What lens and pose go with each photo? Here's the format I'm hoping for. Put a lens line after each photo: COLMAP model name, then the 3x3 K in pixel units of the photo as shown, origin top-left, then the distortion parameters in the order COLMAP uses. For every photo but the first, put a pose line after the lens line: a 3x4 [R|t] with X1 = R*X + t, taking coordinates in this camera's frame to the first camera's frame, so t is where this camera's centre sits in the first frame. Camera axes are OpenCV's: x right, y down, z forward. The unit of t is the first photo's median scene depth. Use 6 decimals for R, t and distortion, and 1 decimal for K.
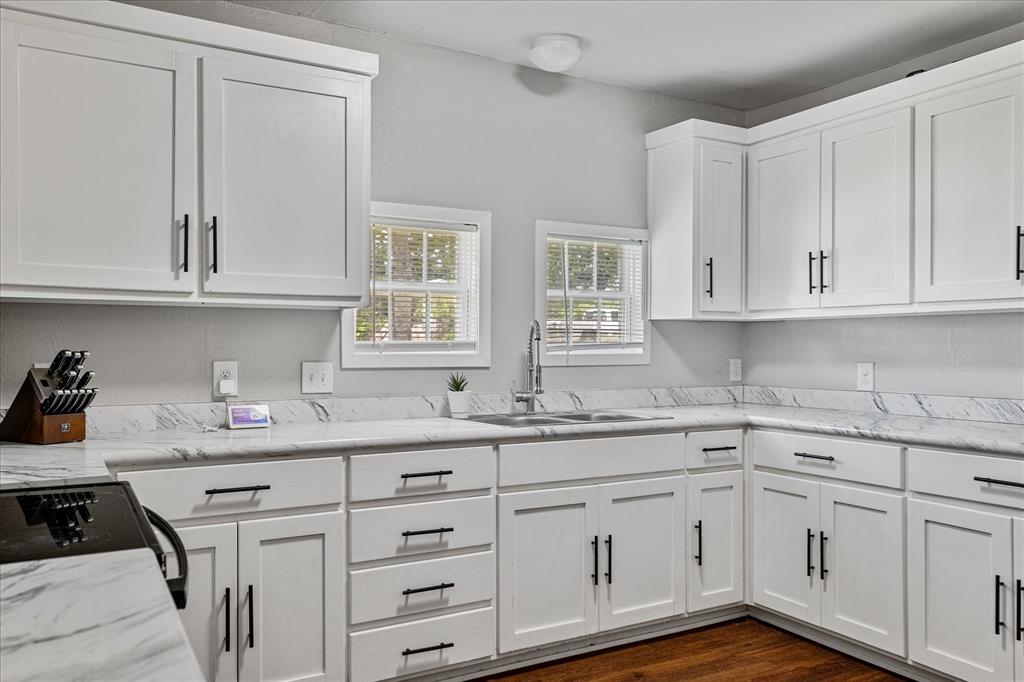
lens RADIAL K [[792.9, 0, 508.4], [0, 792.9, 349.1], [0, 0, 1]] dist [-0.025978, 0.031686]
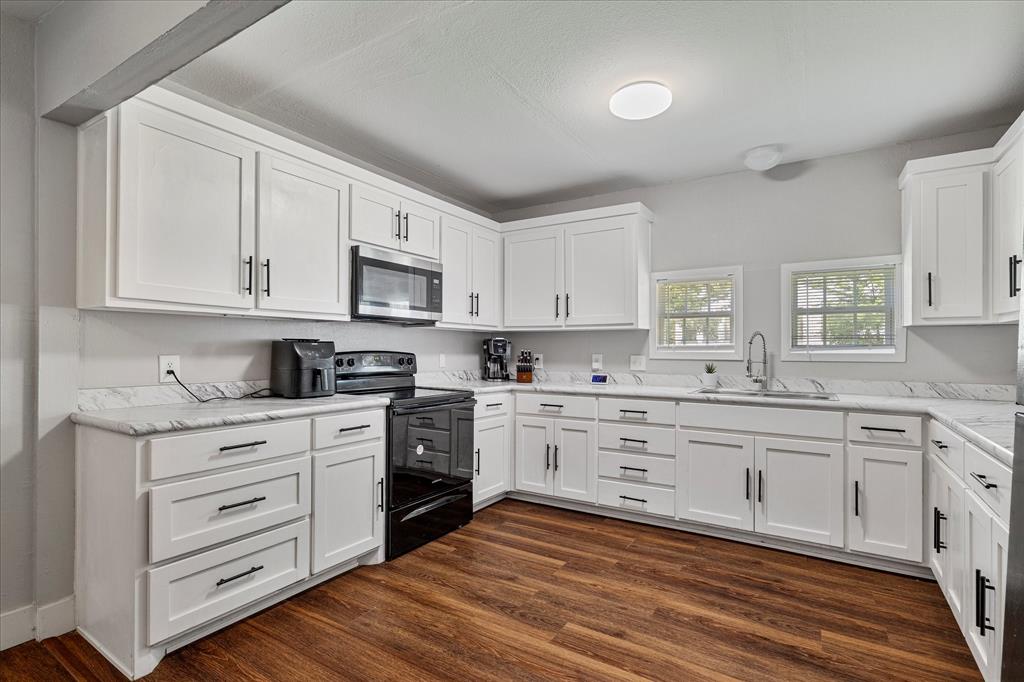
lens RADIAL K [[472.5, 0, 505.3], [0, 472.5, 350.1], [0, 0, 1]] dist [-0.002495, 0.000909]
pose [[0.477935, 0.004832, -0.878382, 0.695244], [-0.002854, 0.999988, 0.003948, -0.000851], [0.878390, 0.000620, 0.477943, 0.127123]]
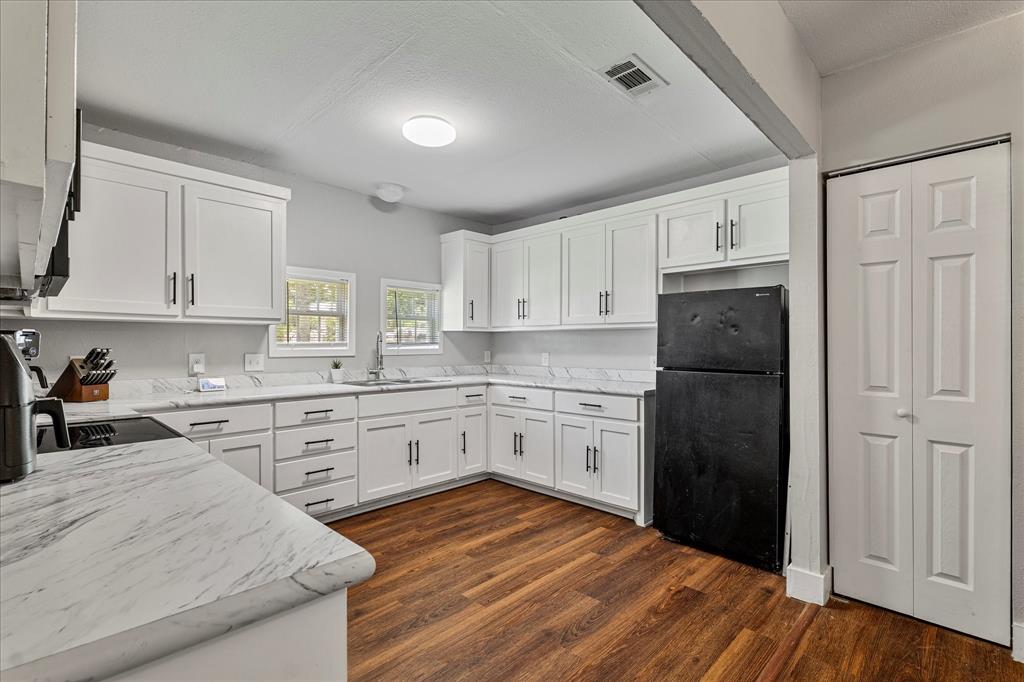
lens RADIAL K [[472.5, 0, 511.3], [0, 472.5, 345.4], [0, 0, 1]] dist [-0.002495, 0.000909]
pose [[0.961114, -0.001287, 0.276149, 0.026552], [0.001092, 0.999999, 0.000861, -0.003624], [-0.276150, -0.000526, 0.961114, -0.207030]]
